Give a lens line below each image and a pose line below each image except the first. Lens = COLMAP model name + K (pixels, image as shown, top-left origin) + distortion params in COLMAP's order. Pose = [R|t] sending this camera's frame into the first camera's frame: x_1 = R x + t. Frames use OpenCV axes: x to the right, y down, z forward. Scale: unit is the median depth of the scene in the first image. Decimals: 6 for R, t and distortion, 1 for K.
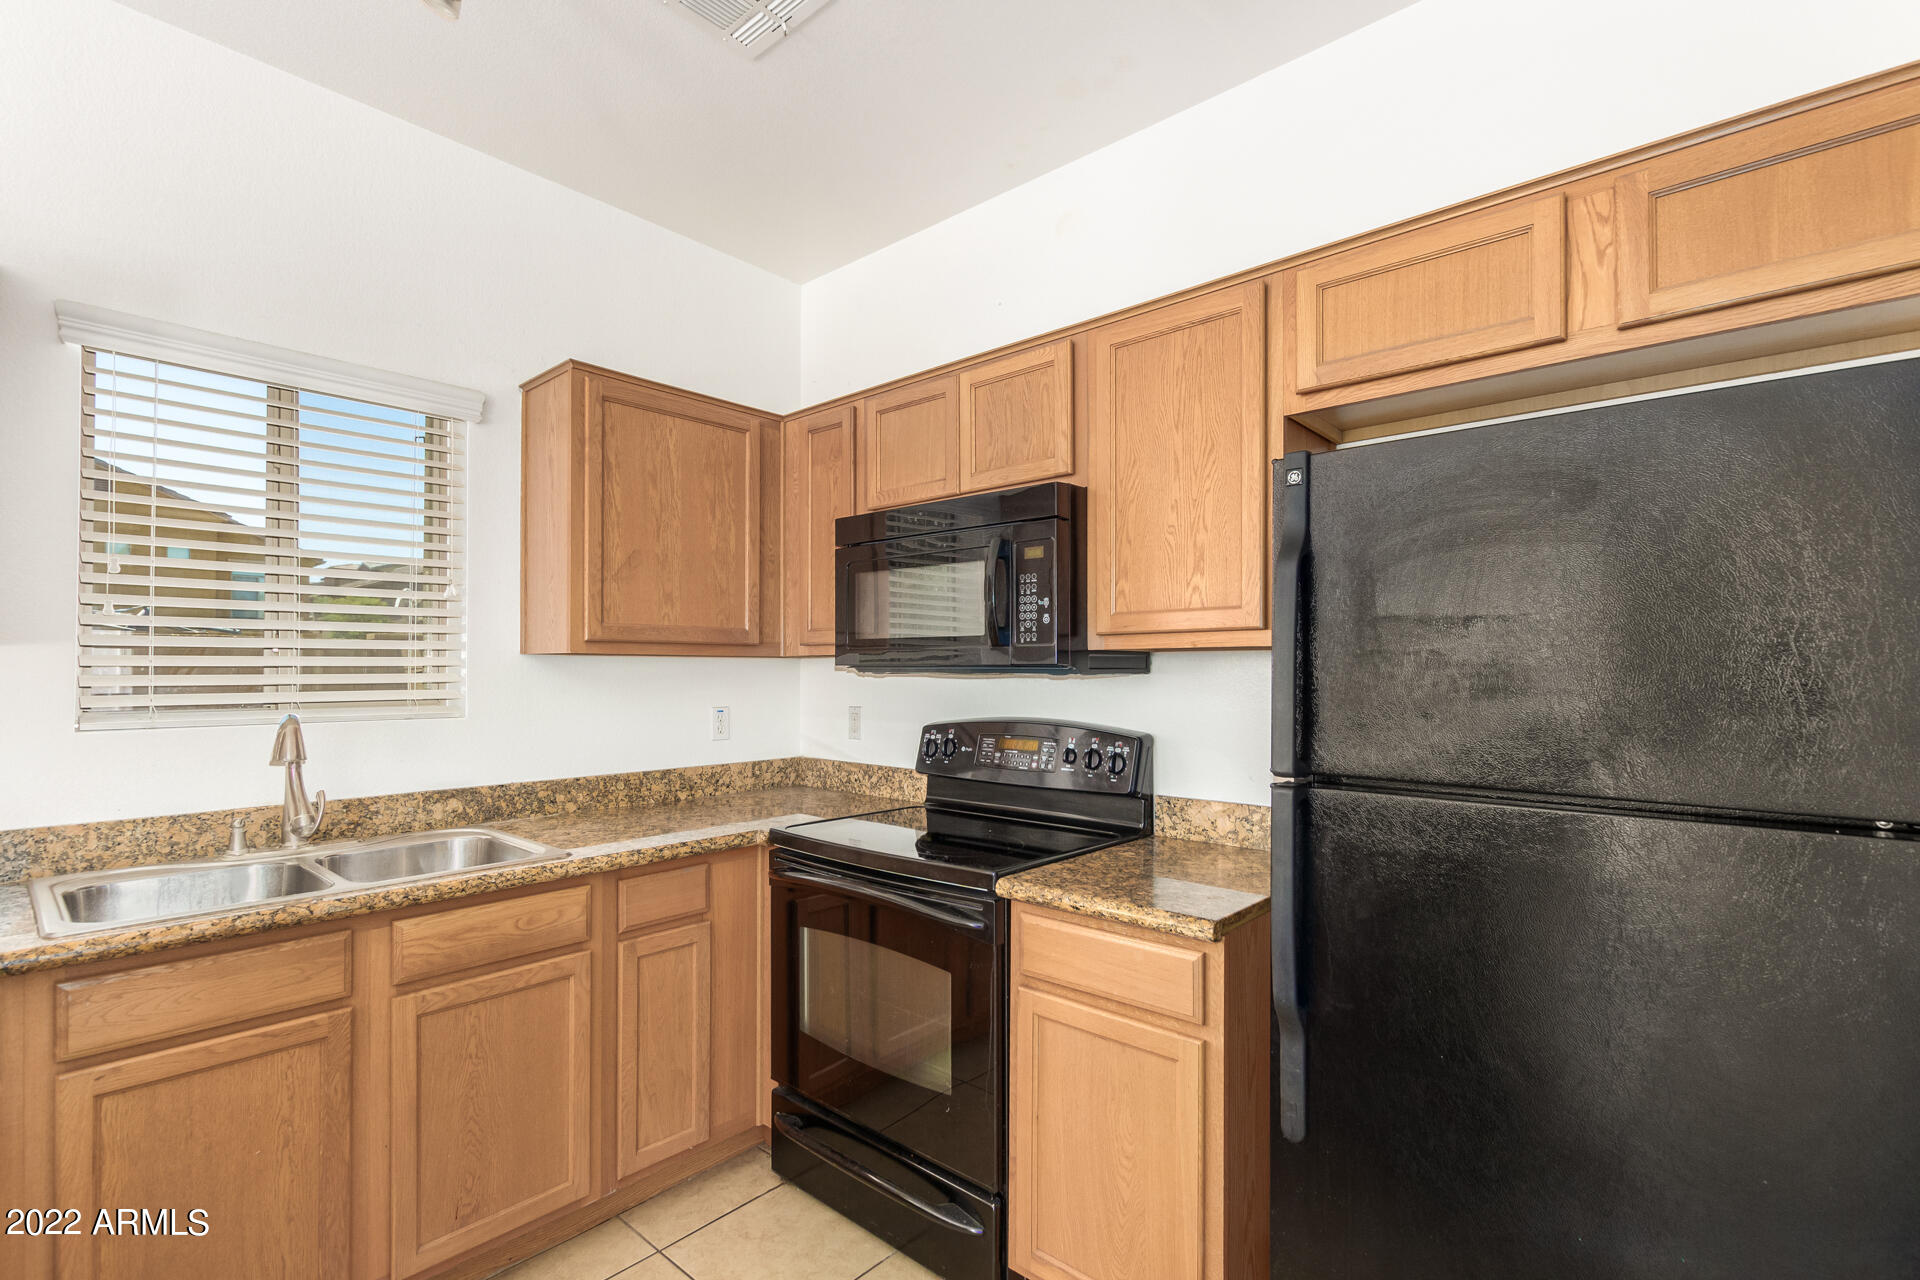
lens RADIAL K [[896.6, 0, 994.9], [0, 896.6, 657.7], [0, 0, 1]] dist [0.000134, -0.000278]
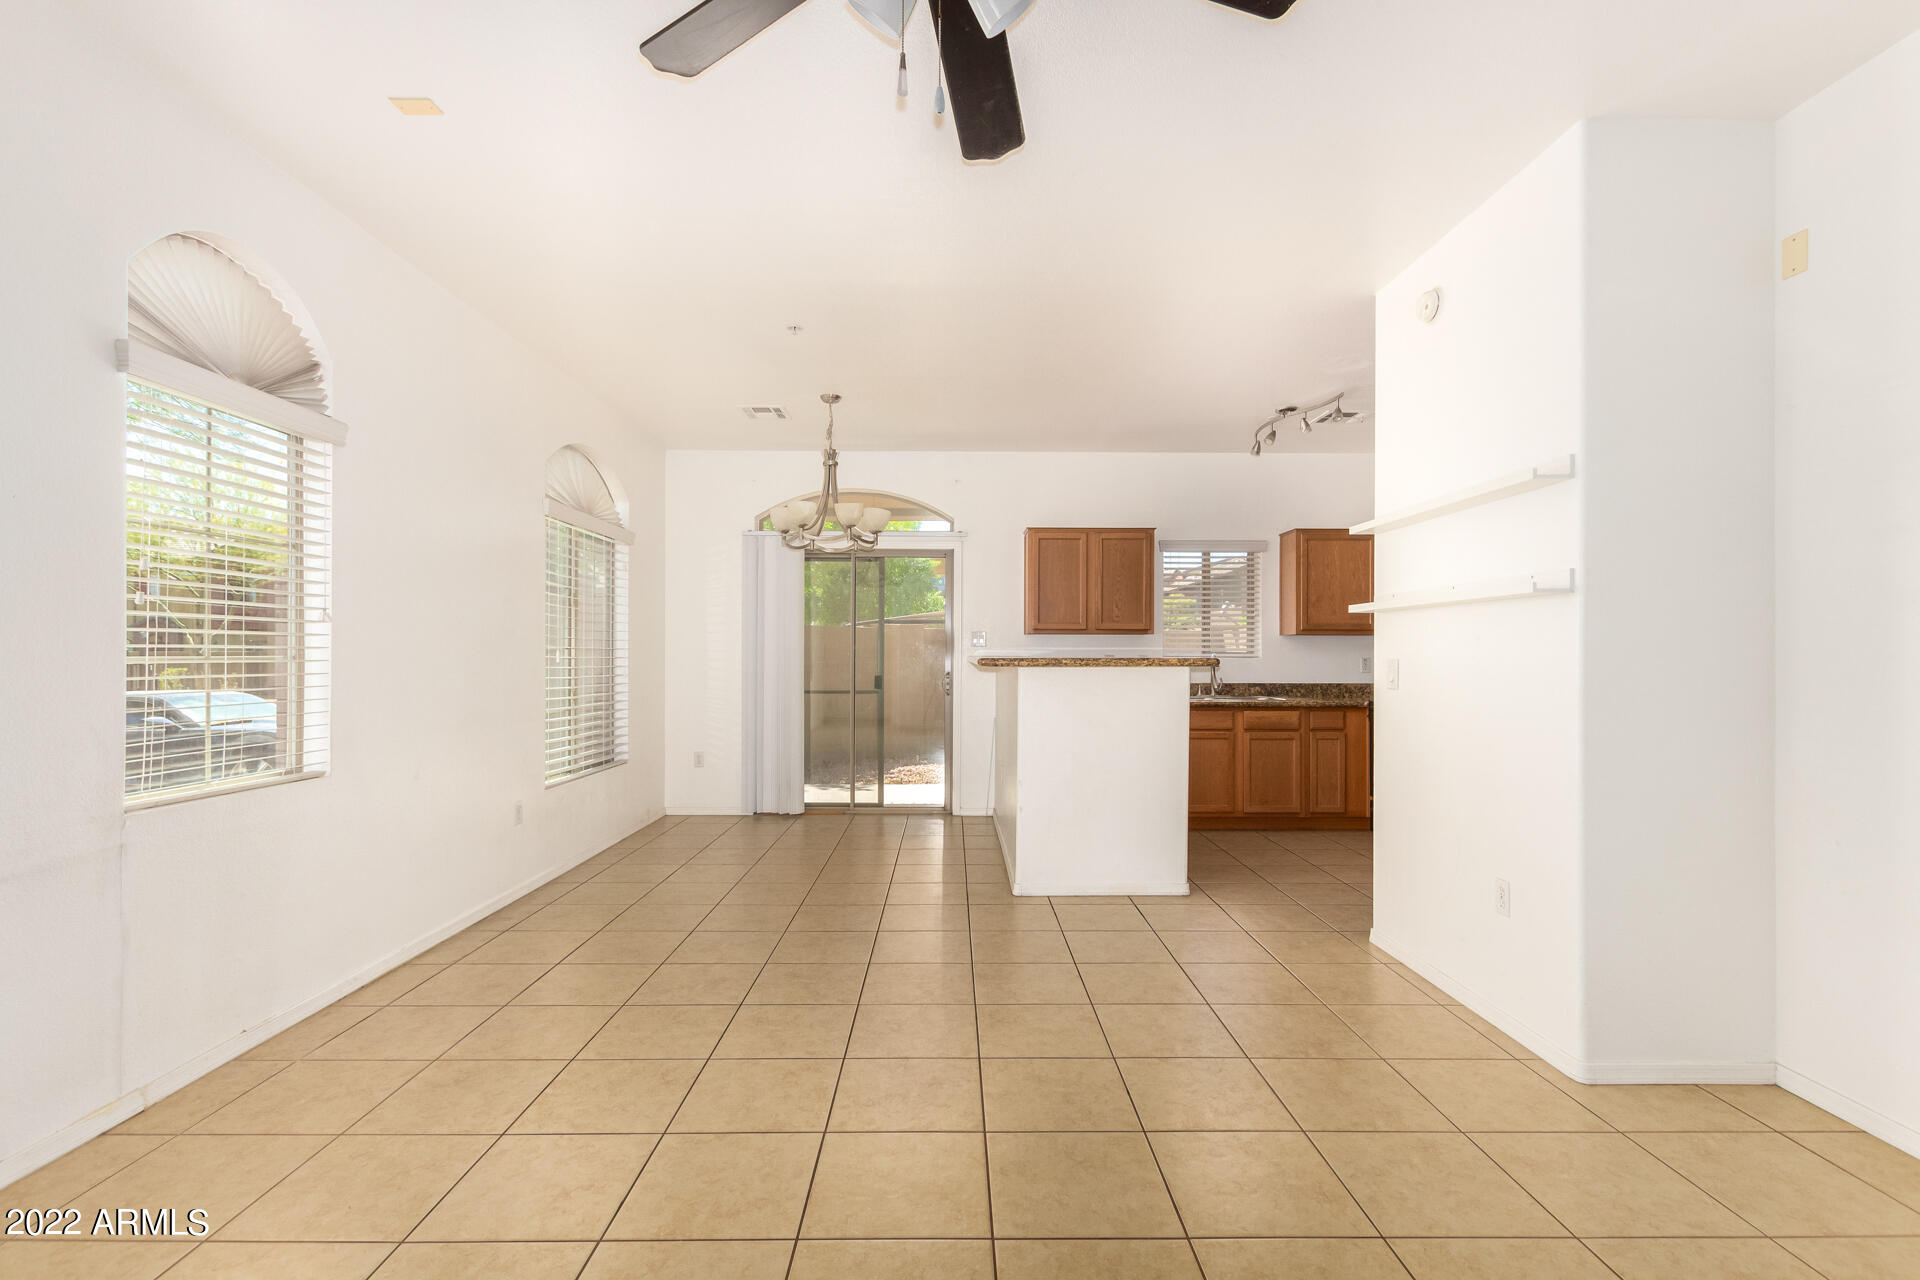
lens RADIAL K [[908.8, 0, 966.1], [0, 908.8, 654.2], [0, 0, 1]] dist [0.001318, -0.000875]
pose [[0.668183, 0.000153, -0.743997, 0.986850], [0.006132, 0.999965, 0.005714, 0.038133], [0.743971, -0.008380, 0.668159, -1.725529]]
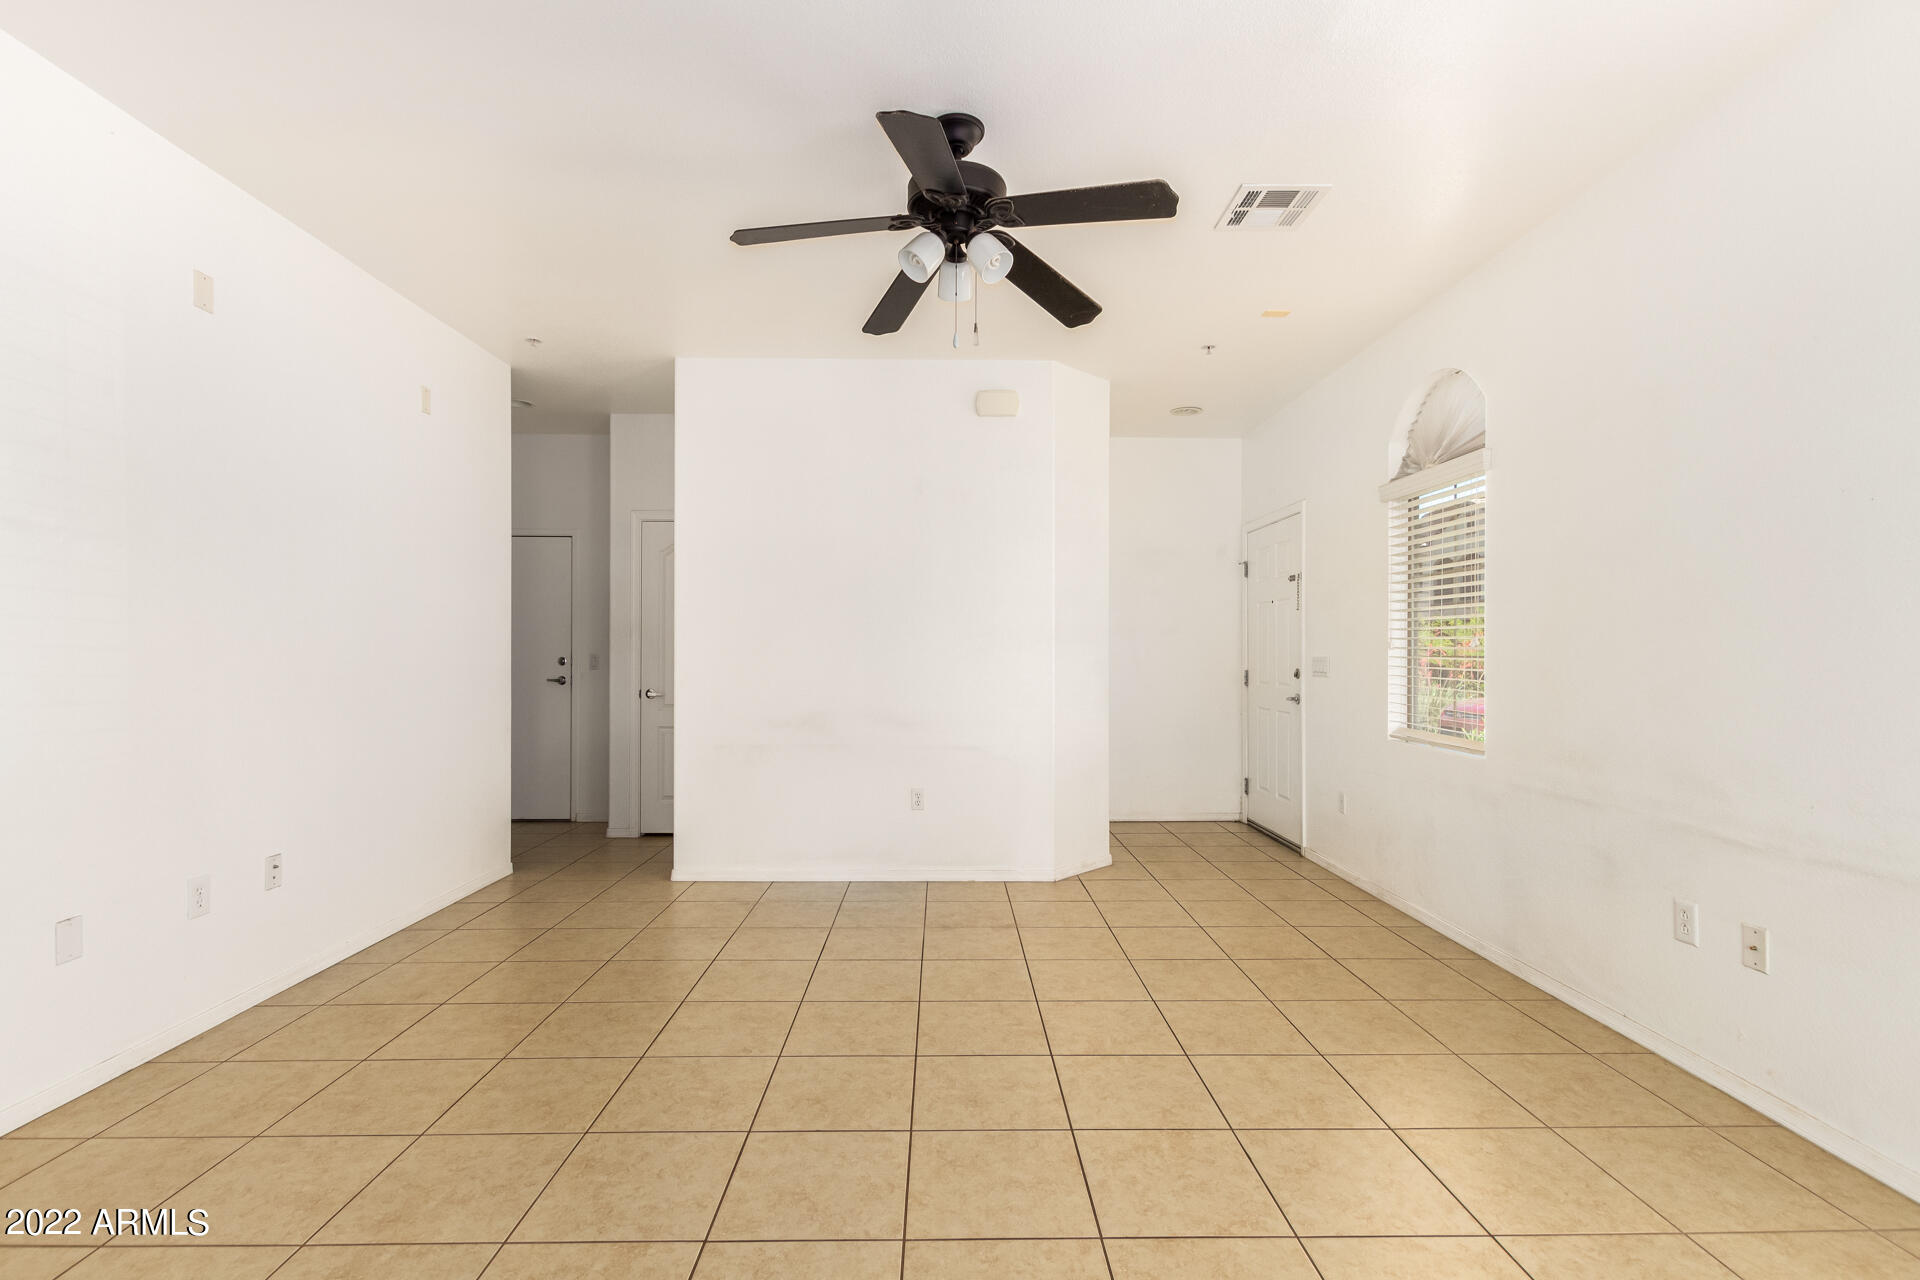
lens RADIAL K [[908.8, 0, 966.1], [0, 908.8, 654.2], [0, 0, 1]] dist [0.001318, -0.000875]
pose [[-0.673107, -0.003491, 0.739536, -0.789115], [-0.012493, 0.999900, -0.006650, 0.059350], [-0.739439, -0.013715, -0.673084, -0.176024]]
